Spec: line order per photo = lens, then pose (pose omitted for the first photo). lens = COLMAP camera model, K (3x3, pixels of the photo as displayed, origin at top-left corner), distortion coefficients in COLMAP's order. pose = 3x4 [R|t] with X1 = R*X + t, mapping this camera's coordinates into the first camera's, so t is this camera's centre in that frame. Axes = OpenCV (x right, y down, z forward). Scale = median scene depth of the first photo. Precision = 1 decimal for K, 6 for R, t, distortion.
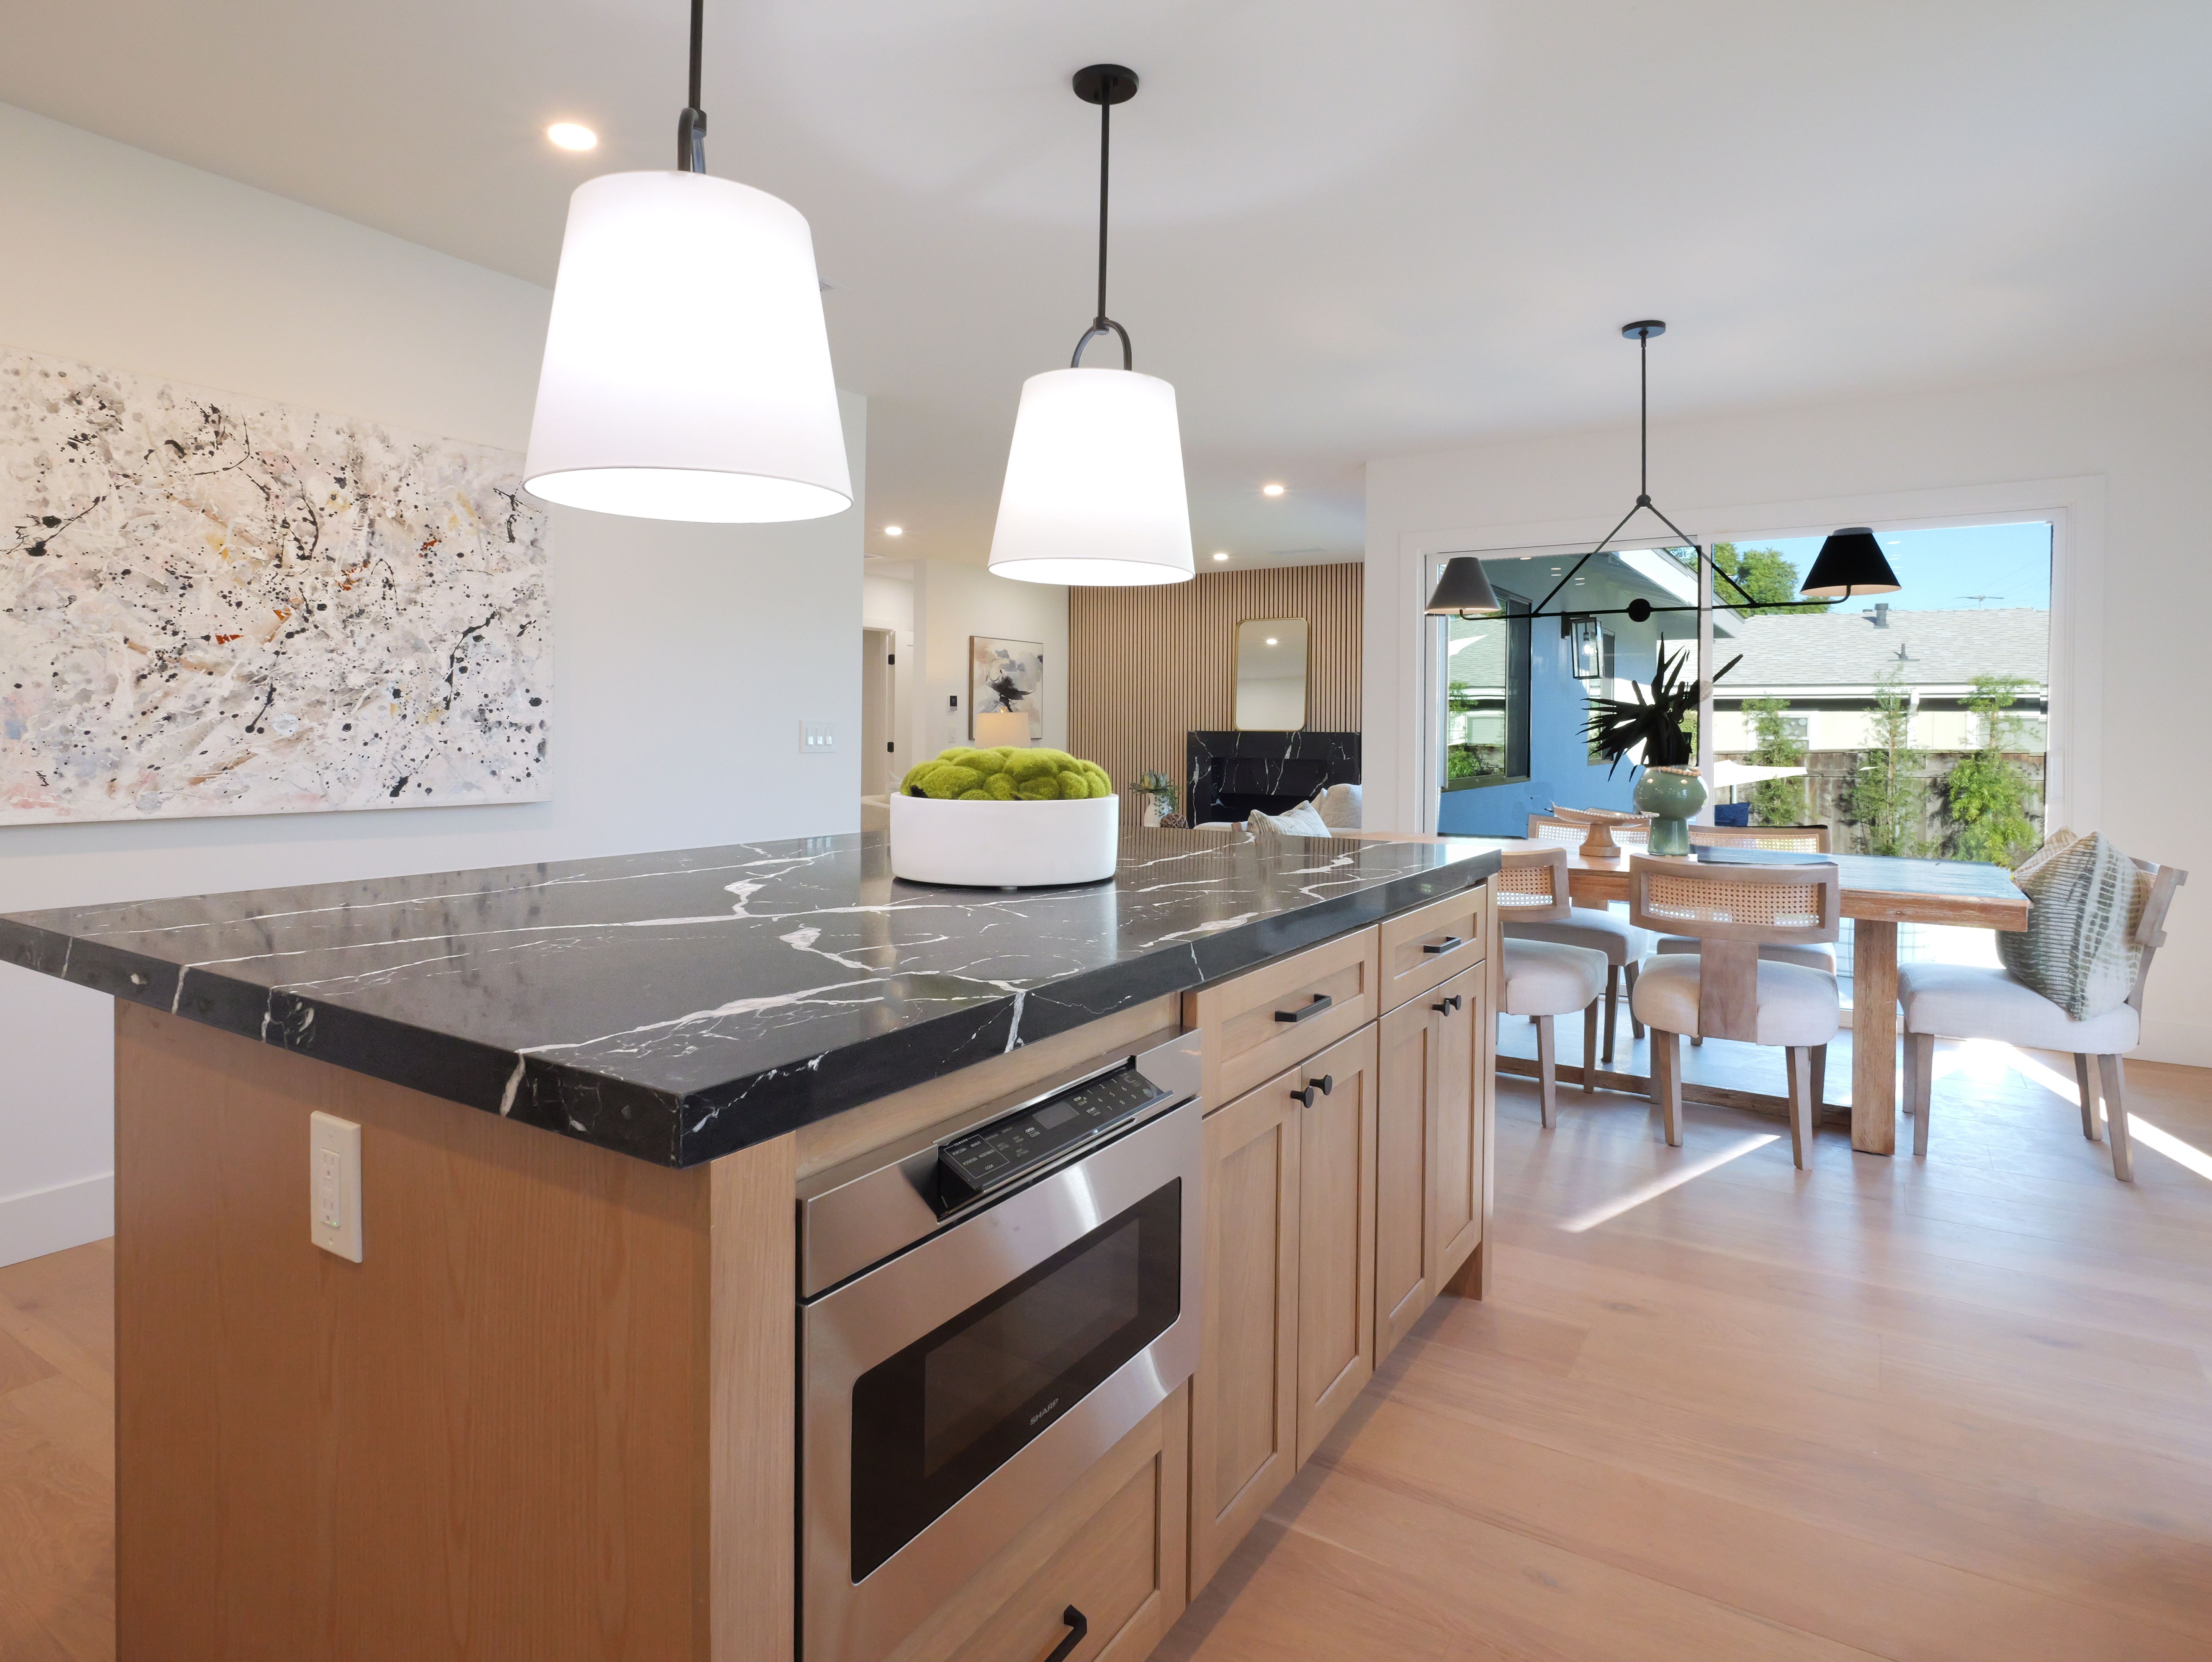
lens RADIAL K [[1189.9, 0, 1026.3], [0, 1189.9, 744.0], [0, 0, 1]] dist [-0.016713, 0.003173]
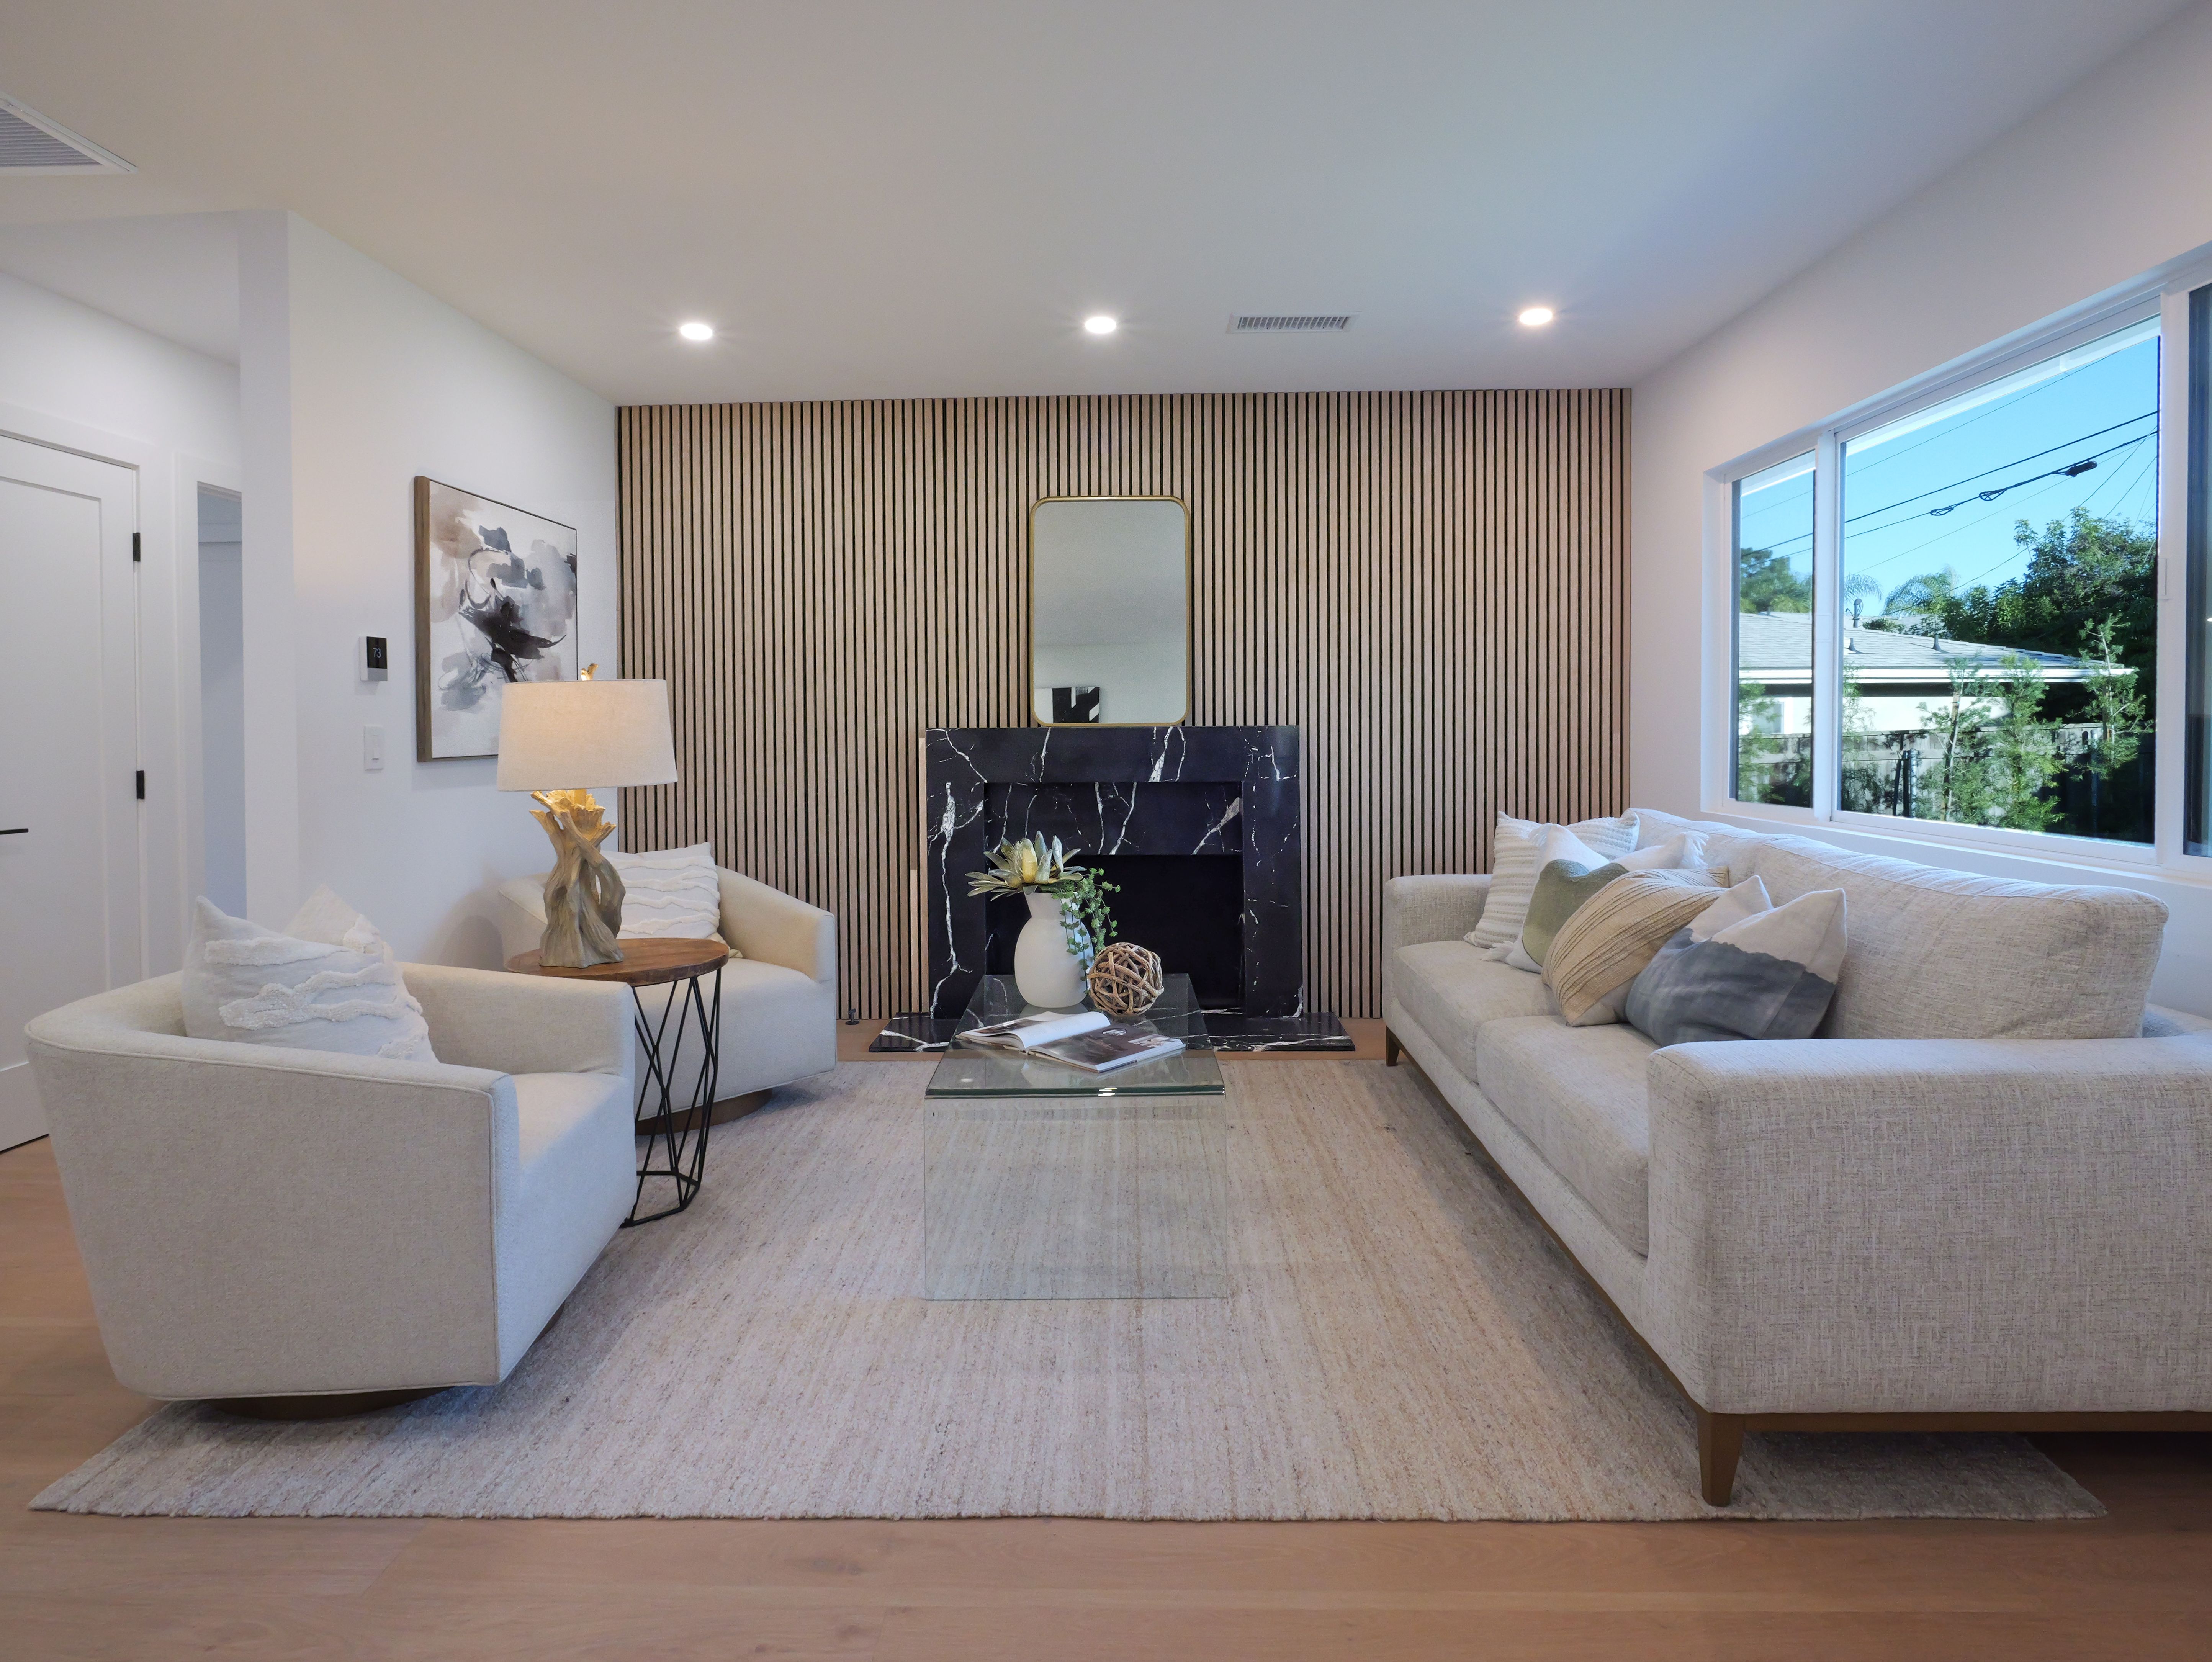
lens RADIAL K [[1189.9, 0, 1073.9], [0, 1189.9, 748.9], [0, 0, 1]] dist [-0.016713, 0.003173]
pose [[0.824539, -0.021603, 0.565392, -0.087942], [0.019476, 0.999762, 0.009797, -0.006765], [-0.565470, 0.002933, 0.824764, 0.587037]]
